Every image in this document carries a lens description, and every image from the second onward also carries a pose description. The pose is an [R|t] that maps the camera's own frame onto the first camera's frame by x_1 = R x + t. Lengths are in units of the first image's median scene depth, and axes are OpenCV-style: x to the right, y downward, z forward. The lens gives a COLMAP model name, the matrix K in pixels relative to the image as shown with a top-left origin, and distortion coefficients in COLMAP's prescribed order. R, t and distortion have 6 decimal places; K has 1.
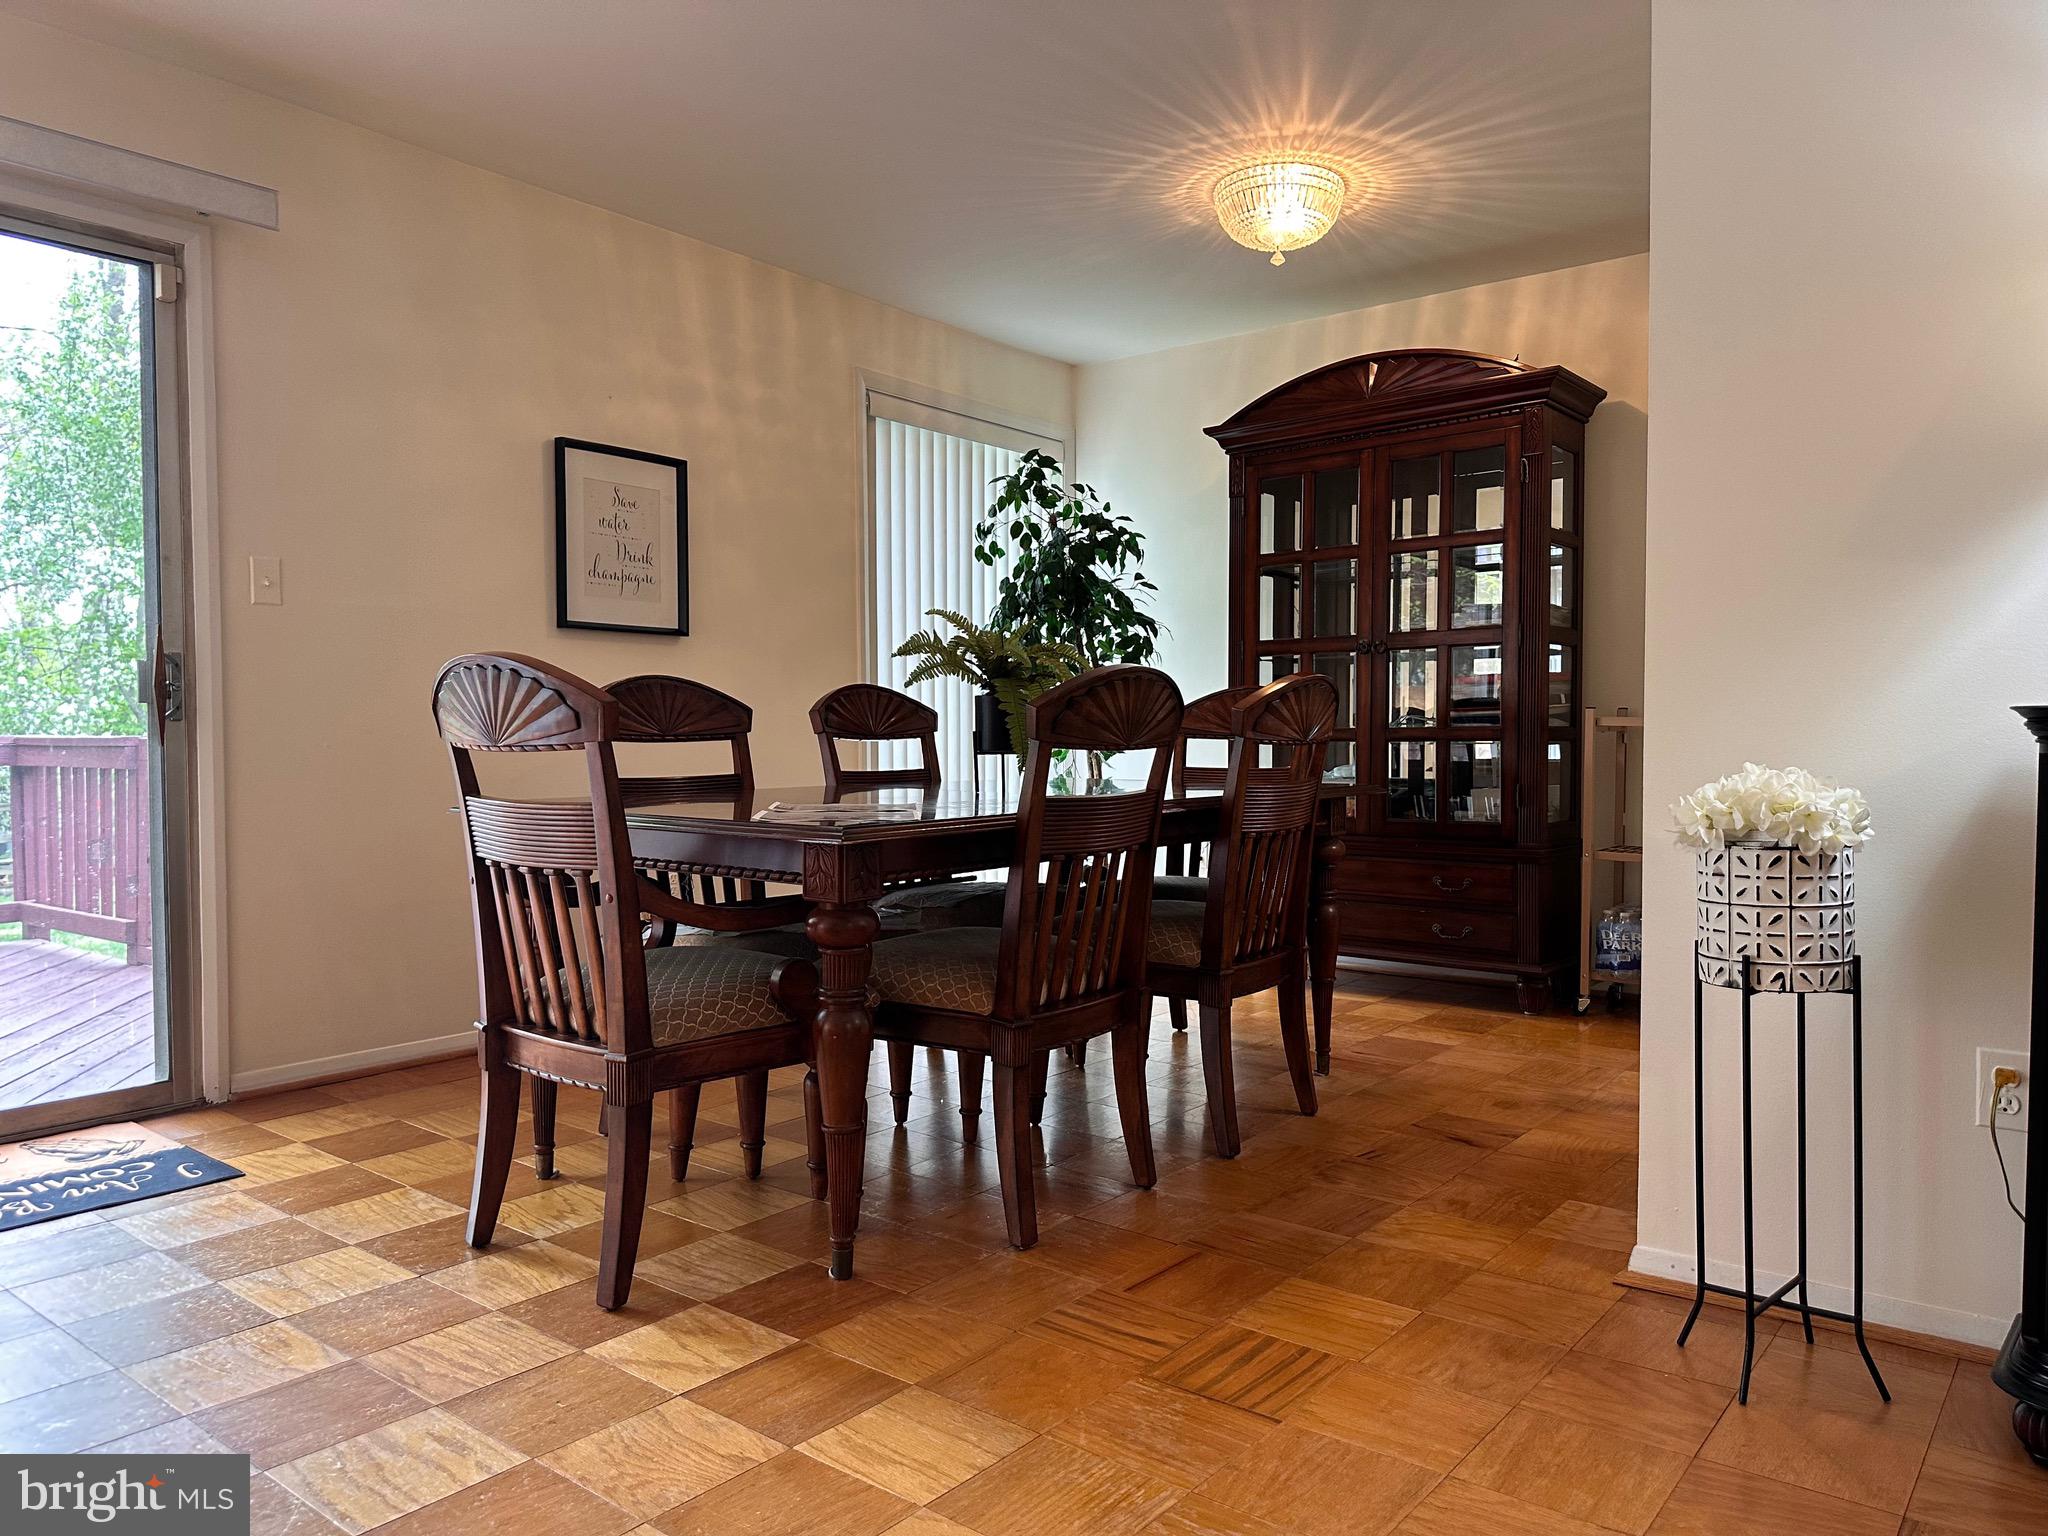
lens RADIAL K [[1442.3, 0, 1019.8], [0, 1442.3, 778.7], [0, 0, 1]] dist [0.056953, -0.078086]
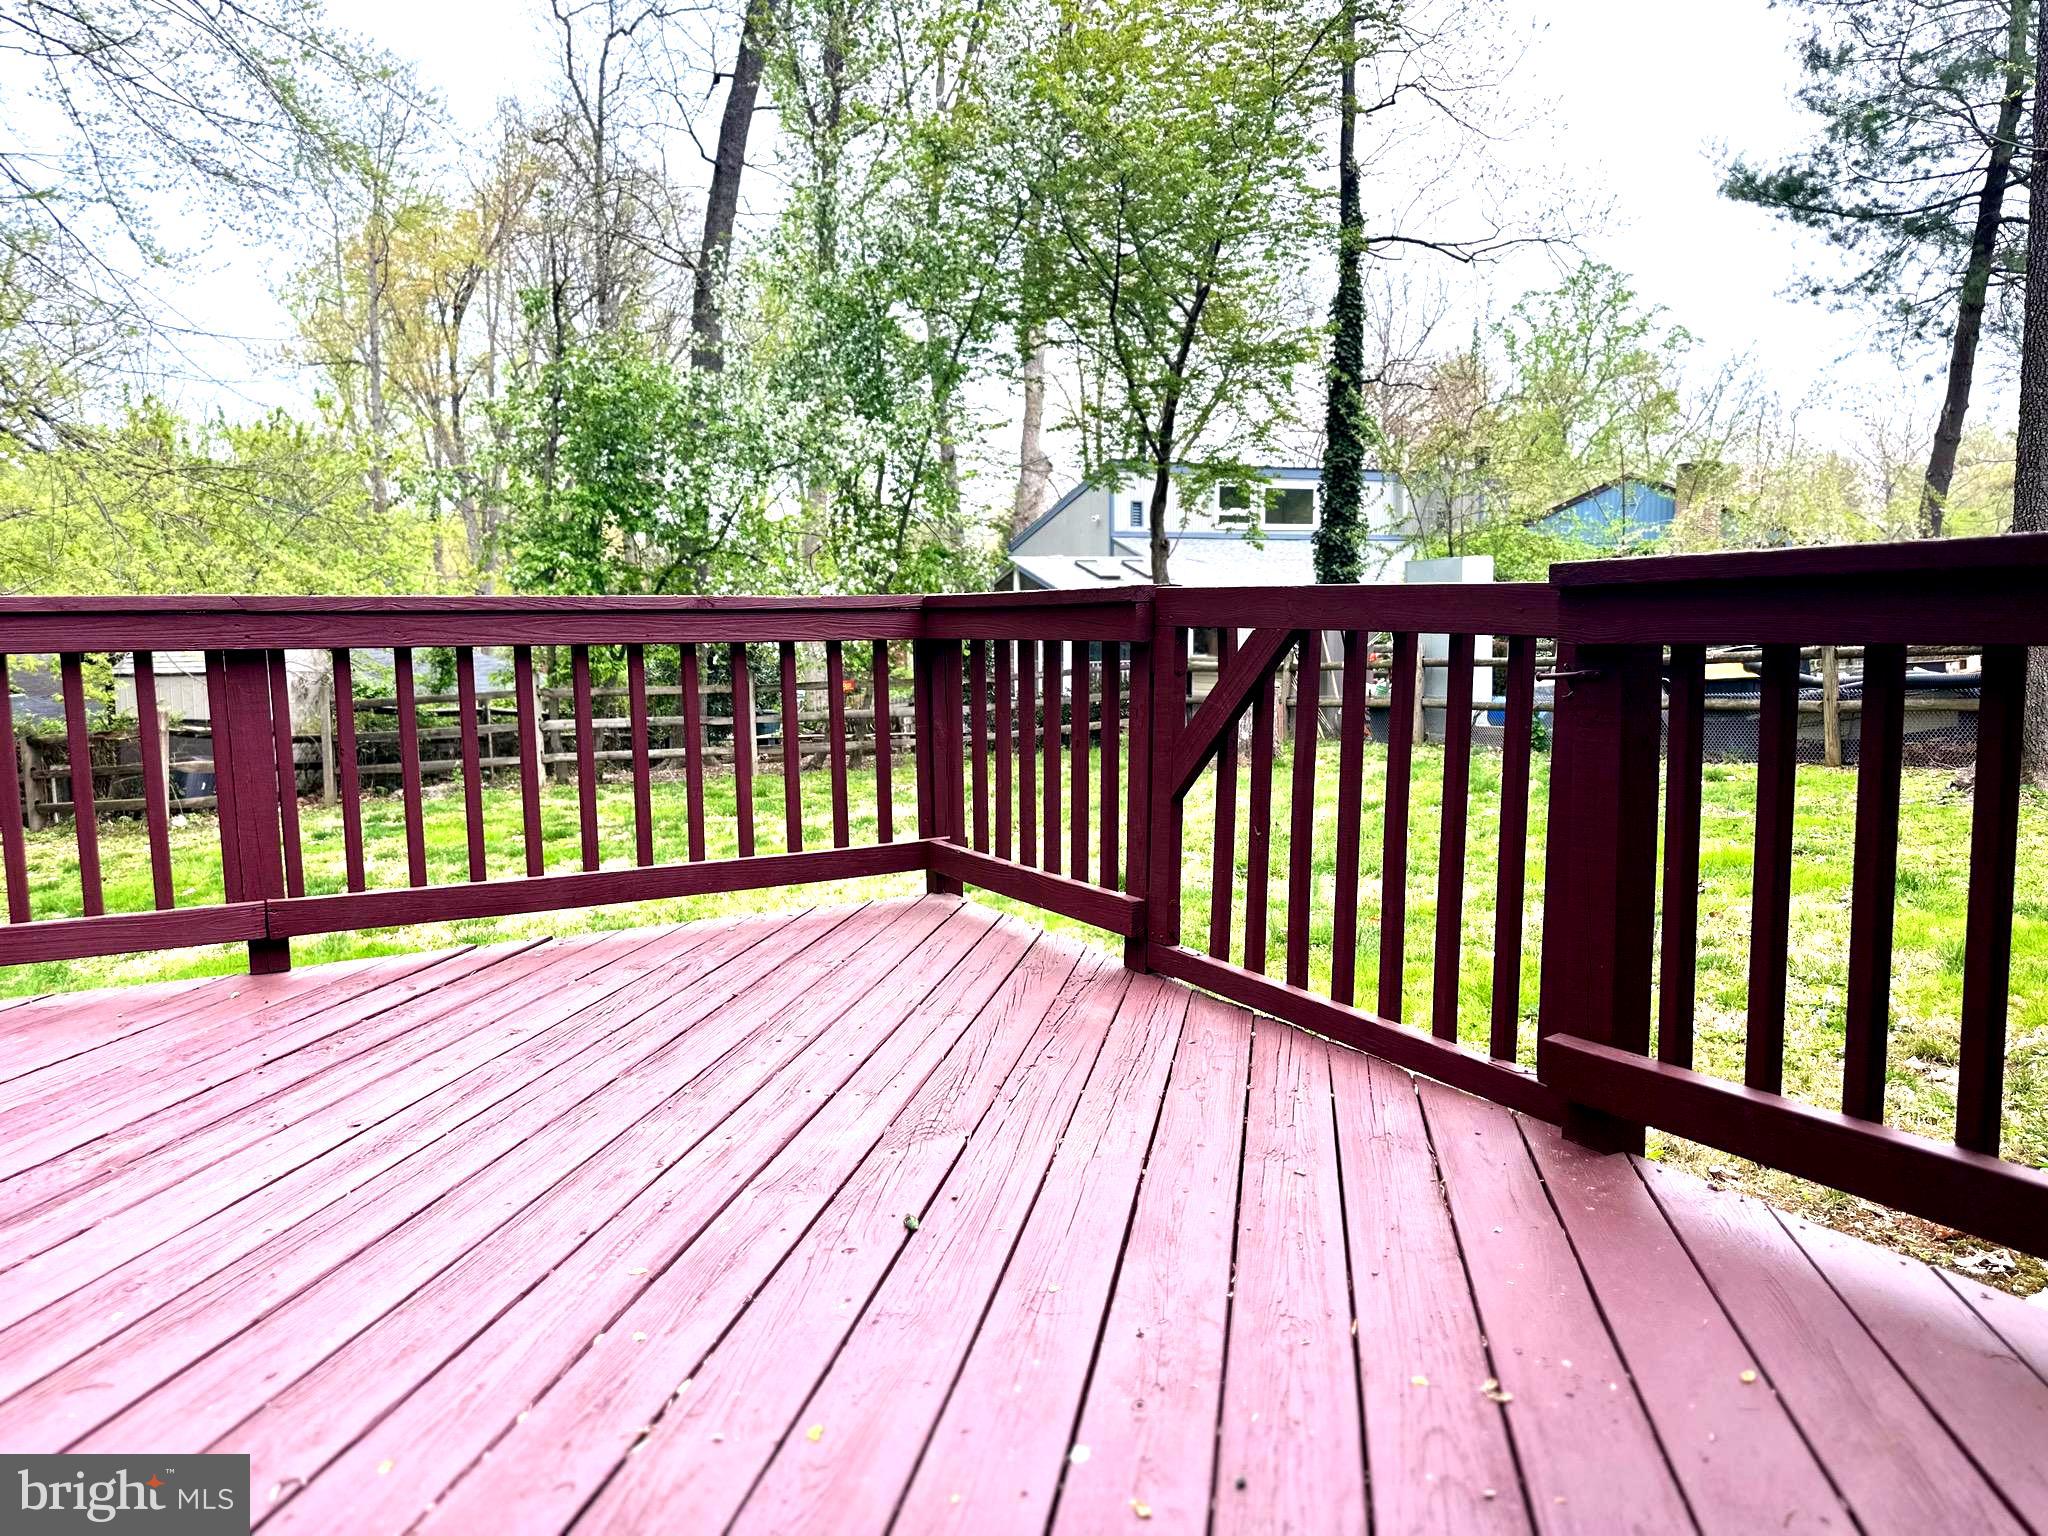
lens RADIAL K [[1464.2, 0, 1022.4], [0, 1464.2, 797.7], [0, 0, 1]] dist [-0.004463, -0.003172]
pose [[0.917086, 0.035164, -0.397135, -0.143476], [0.002745, 0.995522, 0.094486, -0.001631], [0.398679, -0.087742, 0.912884, 0.144118]]
